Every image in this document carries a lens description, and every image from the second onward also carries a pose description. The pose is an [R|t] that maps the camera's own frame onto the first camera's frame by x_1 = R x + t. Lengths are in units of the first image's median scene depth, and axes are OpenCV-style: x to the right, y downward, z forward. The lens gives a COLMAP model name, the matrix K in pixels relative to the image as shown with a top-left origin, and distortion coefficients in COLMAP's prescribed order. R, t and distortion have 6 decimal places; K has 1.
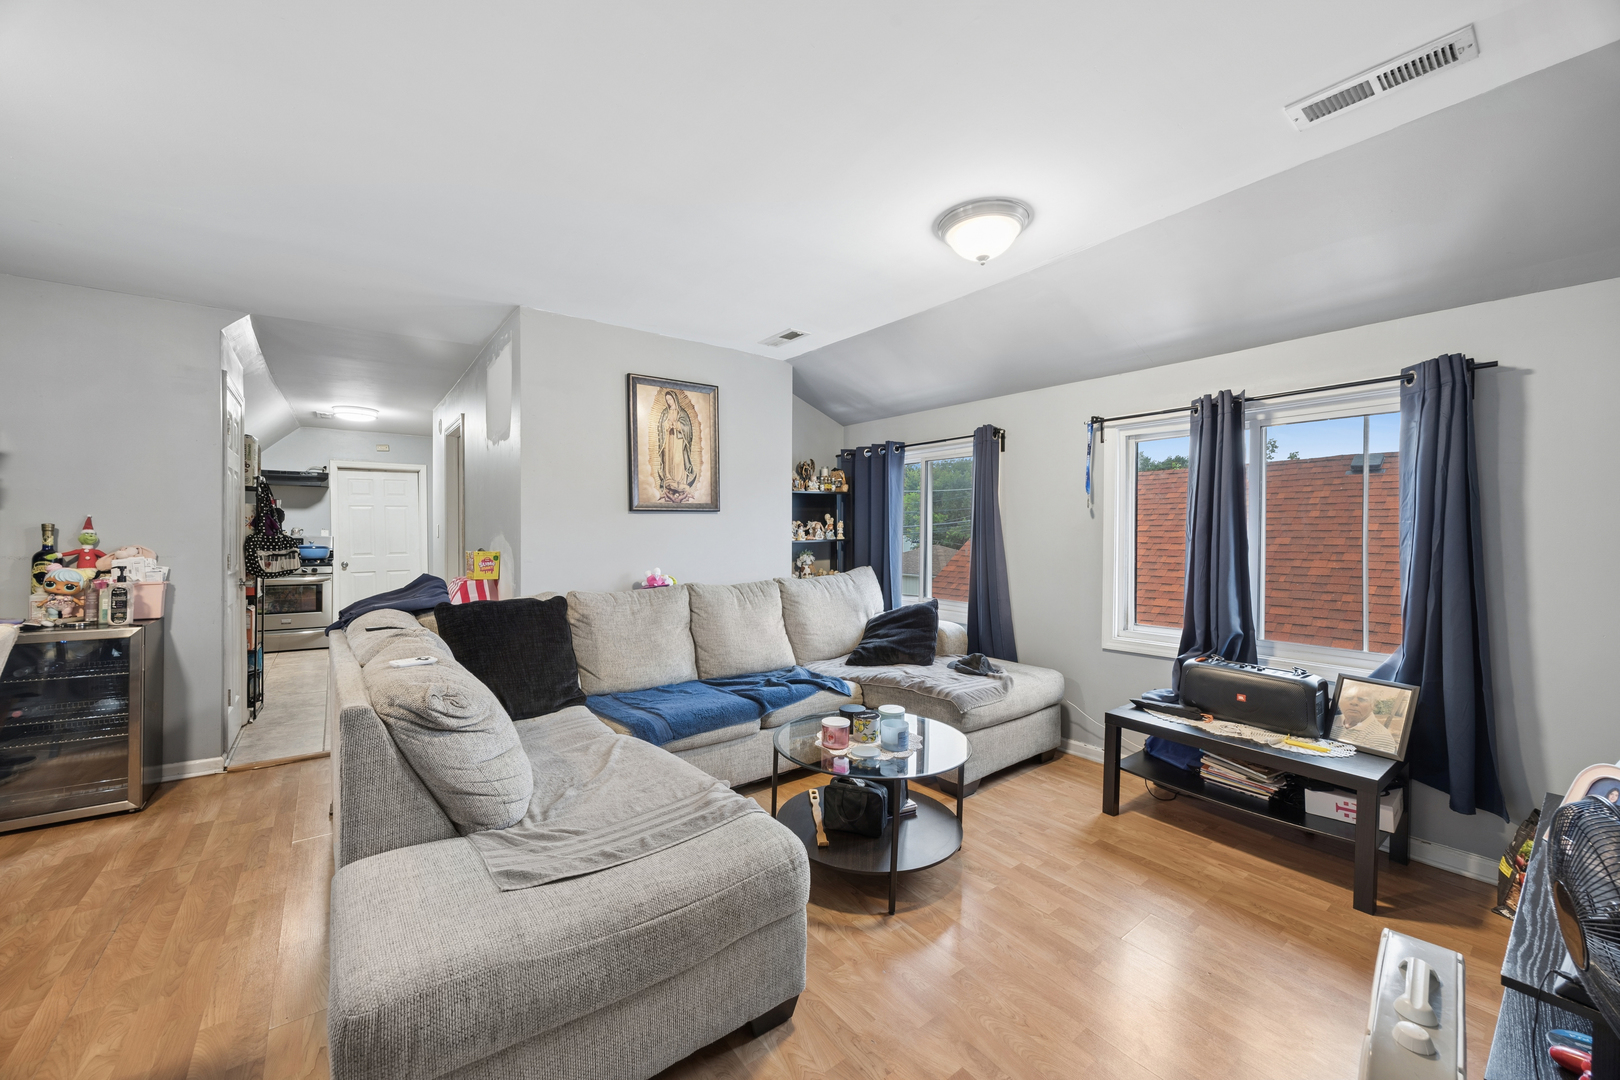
lens RADIAL K [[623.2, 0, 806.4], [0, 623.2, 531.8], [0, 0, 1]] dist [-0.006732, 0.000266]
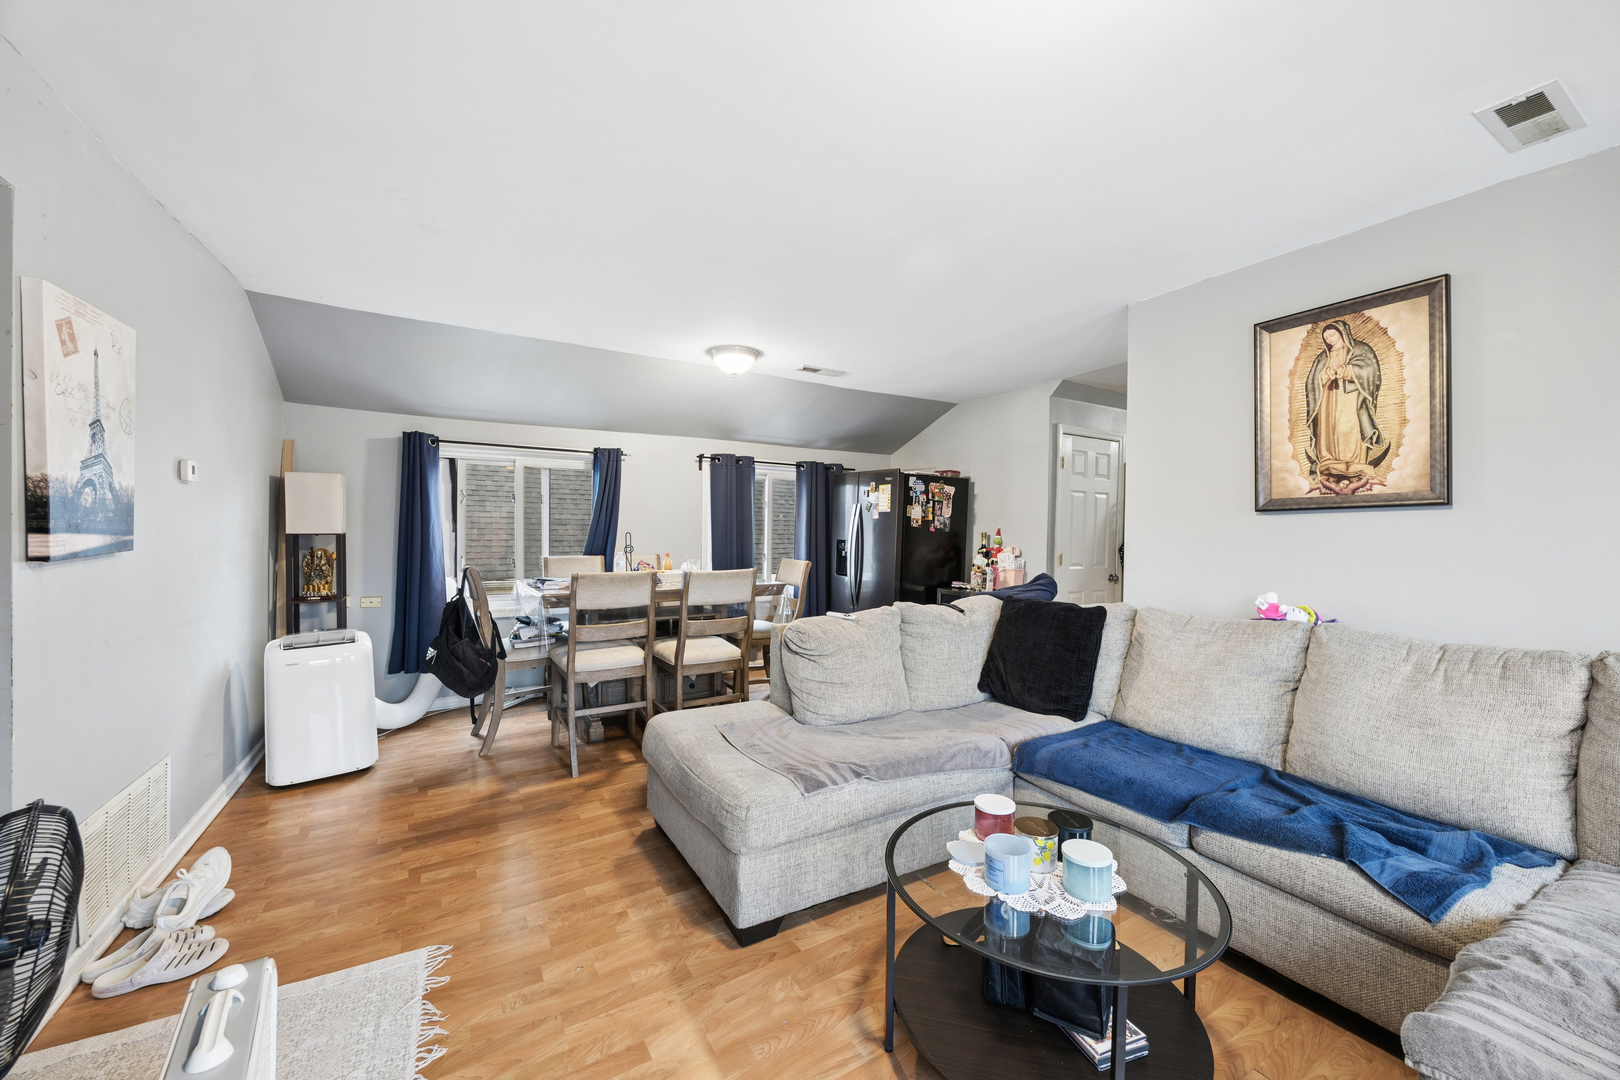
lens RADIAL K [[623.2, 0, 807.3], [0, 623.2, 535.4], [0, 0, 1]] dist [-0.006732, 0.000266]
pose [[-0.125448, 0.007833, -0.992069, 0.484222], [-0.007511, 0.999933, 0.008845, -0.007227], [0.992072, 0.008561, -0.125381, 0.540521]]
